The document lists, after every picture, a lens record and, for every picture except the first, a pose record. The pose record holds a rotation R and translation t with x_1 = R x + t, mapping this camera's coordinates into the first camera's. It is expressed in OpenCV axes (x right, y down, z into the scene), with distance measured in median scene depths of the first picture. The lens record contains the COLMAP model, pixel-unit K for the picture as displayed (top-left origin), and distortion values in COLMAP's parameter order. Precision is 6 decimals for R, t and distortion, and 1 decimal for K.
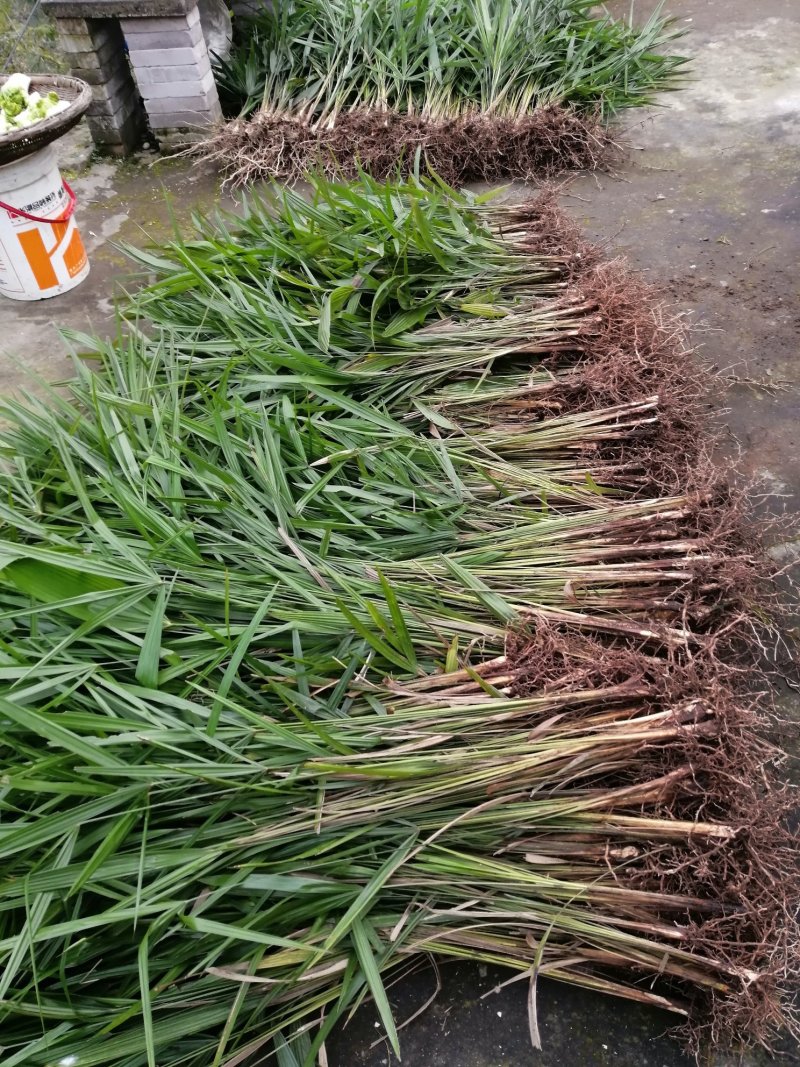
lens RADIAL K [[828.5, 0, 400.0], [0, 828.5, 533.5], [0, 0, 1]] dist [-0.013341, 0.045343]
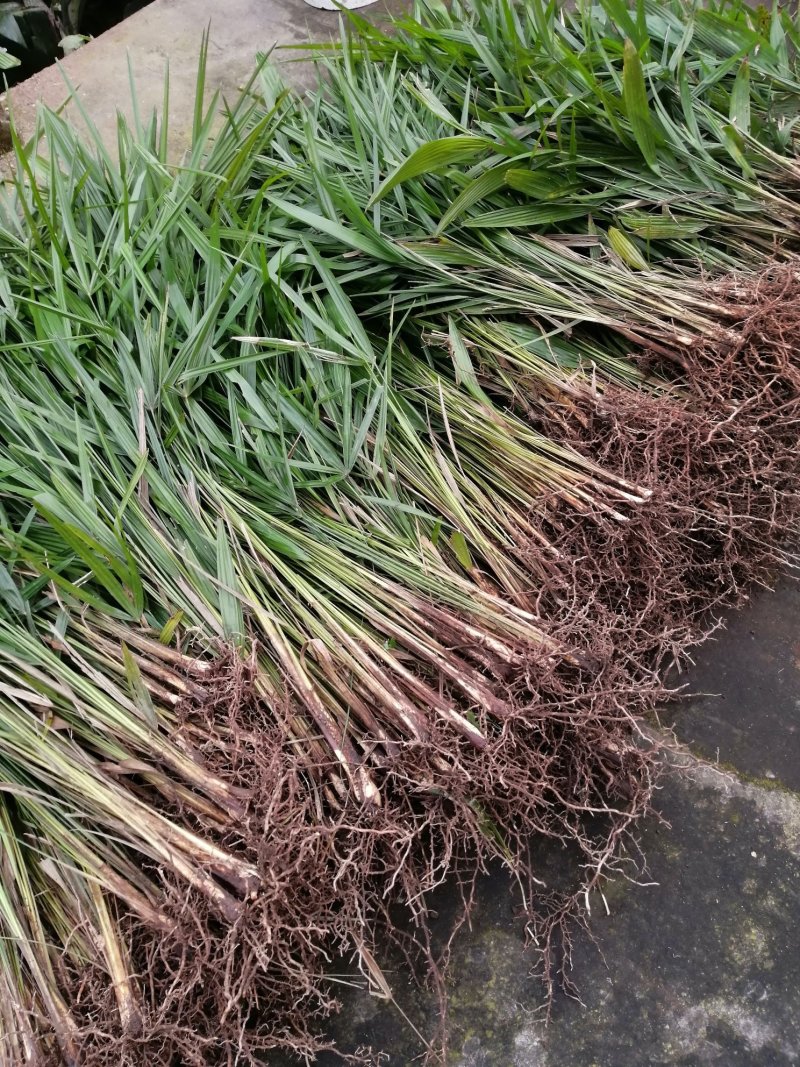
lens RADIAL K [[828.5, 0, 400.0], [0, 828.5, 533.5], [0, 0, 1]] dist [-0.013341, 0.045343]
pose [[0.764943, 0.553153, -0.329976, 0.338566], [-0.441986, 0.823449, 0.355782, -0.245947], [0.468520, -0.126308, 0.874377, 0.266378]]
